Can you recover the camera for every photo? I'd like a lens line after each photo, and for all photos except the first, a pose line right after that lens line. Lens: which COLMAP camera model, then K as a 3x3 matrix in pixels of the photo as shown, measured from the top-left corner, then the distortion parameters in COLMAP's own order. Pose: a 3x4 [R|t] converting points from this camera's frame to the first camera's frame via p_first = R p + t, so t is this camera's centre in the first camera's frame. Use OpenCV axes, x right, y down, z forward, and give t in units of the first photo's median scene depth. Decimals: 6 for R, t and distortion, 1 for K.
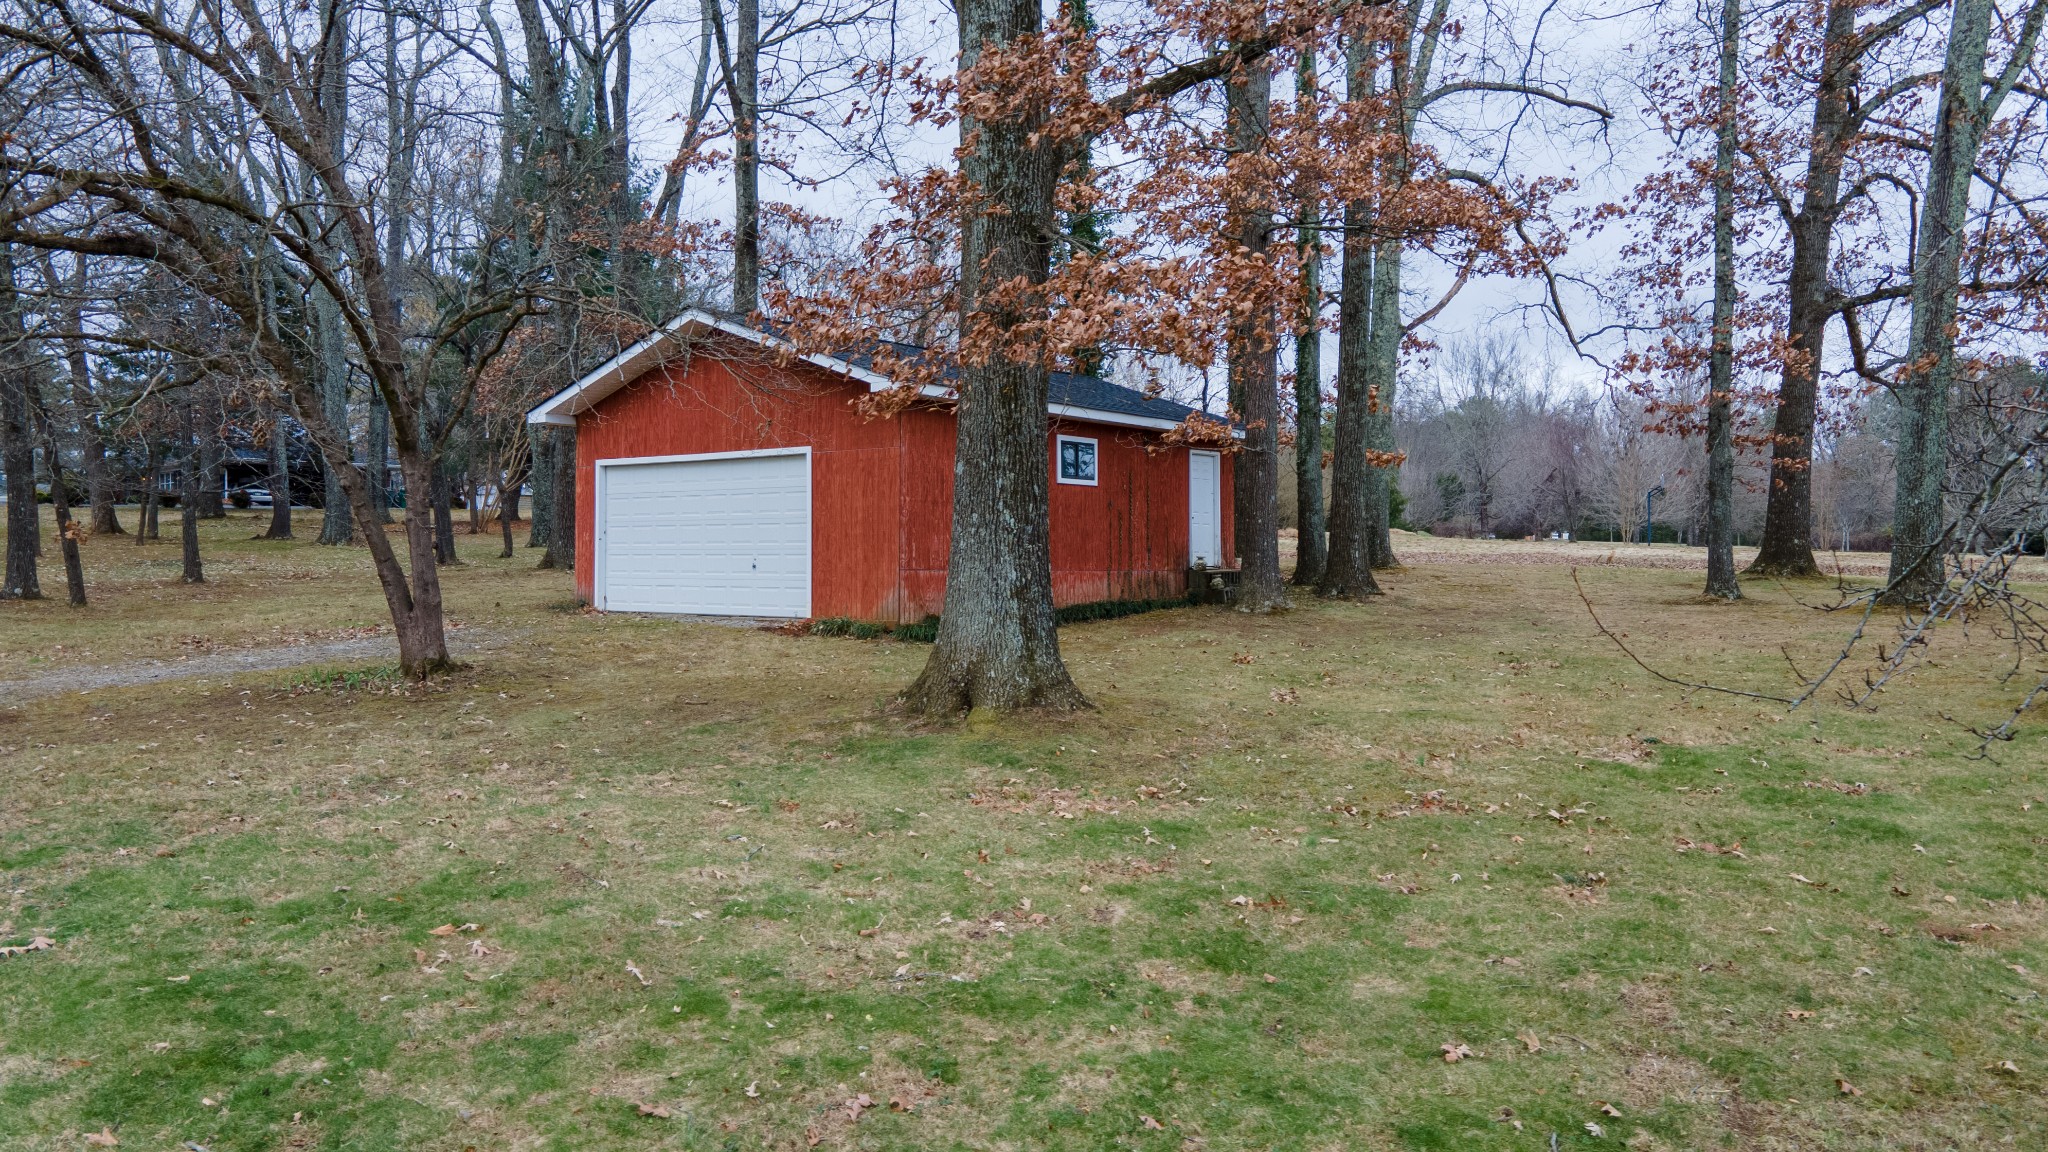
lens RADIAL K [[1510.6, 0, 1024.0], [0, 1510.6, 576.0], [0, 0, 1]] dist [0.046344, 0.002804]
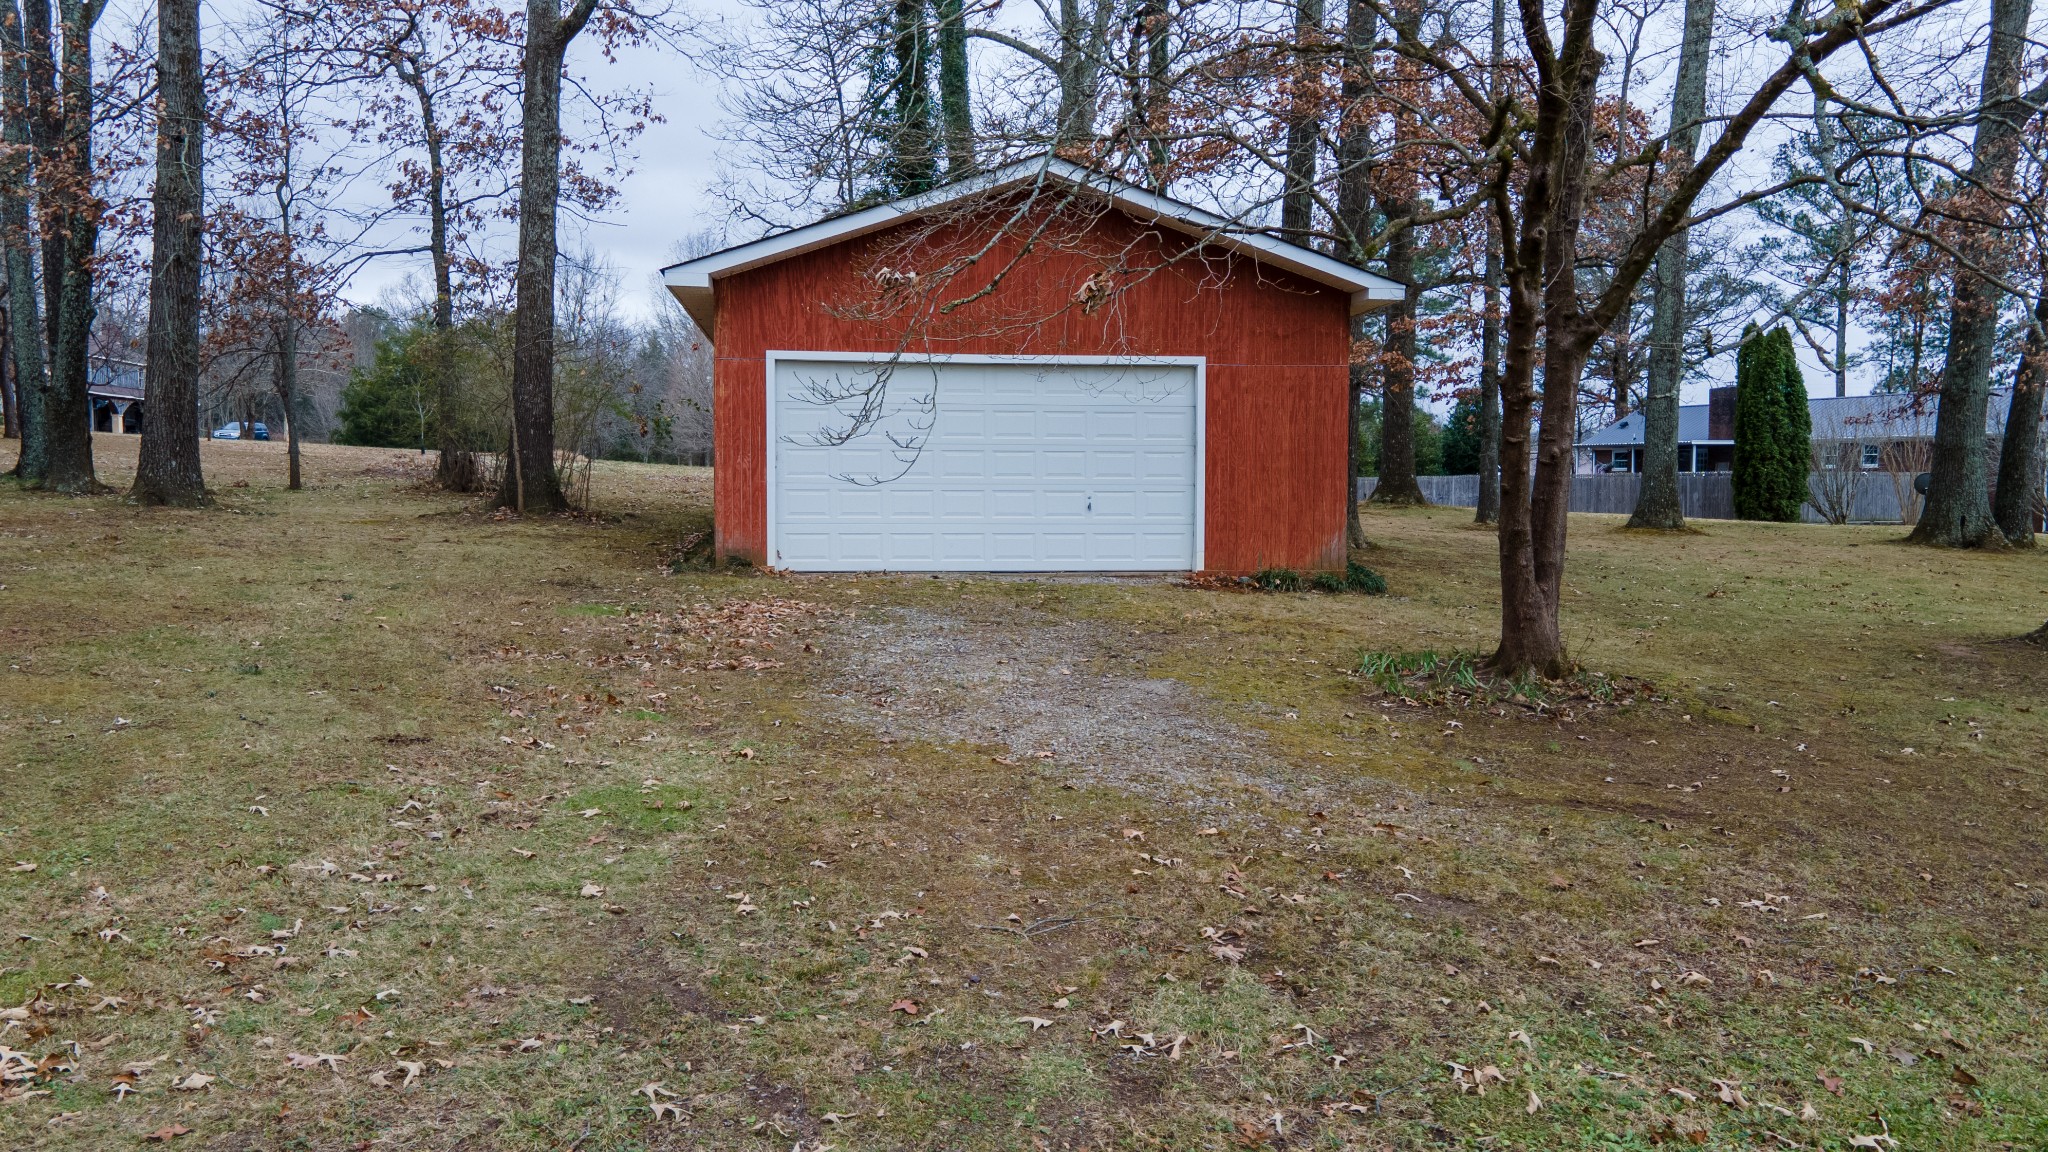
lens RADIAL K [[1510.6, 0, 1024.0], [0, 1510.6, 576.0], [0, 0, 1]] dist [0.046344, 0.002804]
pose [[0.702213, -0.005724, 0.711944, -0.732696], [0.010928, 0.999937, -0.002739, 0.030036], [-0.711883, 0.009704, 0.702231, 0.471347]]
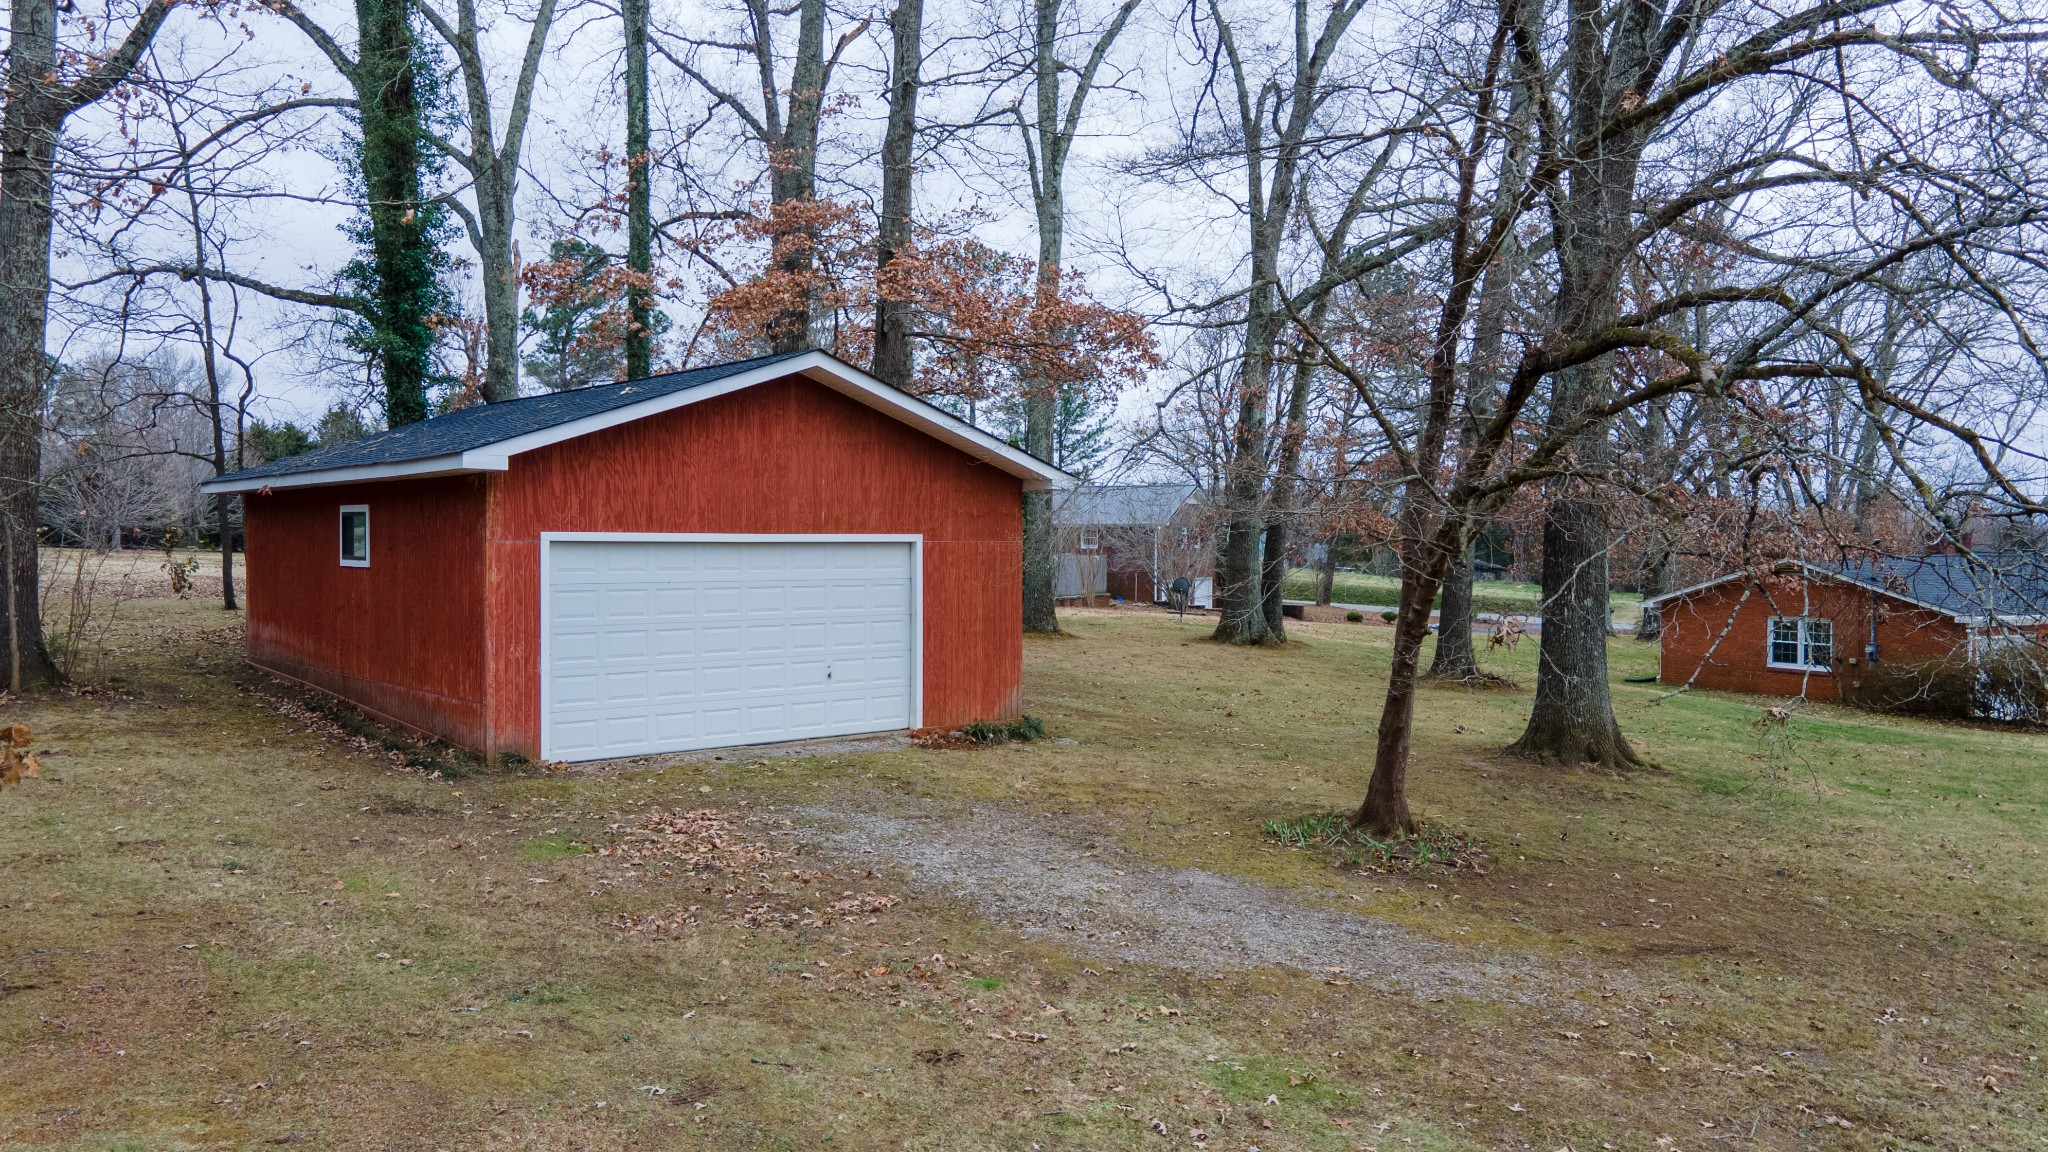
lens RADIAL K [[1510.6, 0, 1024.0], [0, 1510.6, 576.0], [0, 0, 1]] dist [0.046344, 0.002804]
pose [[0.178372, 0.006400, 0.983942, -0.937539], [0.038647, 0.999162, -0.013505, -0.044051], [-0.983204, 0.040435, 0.177975, 0.733338]]
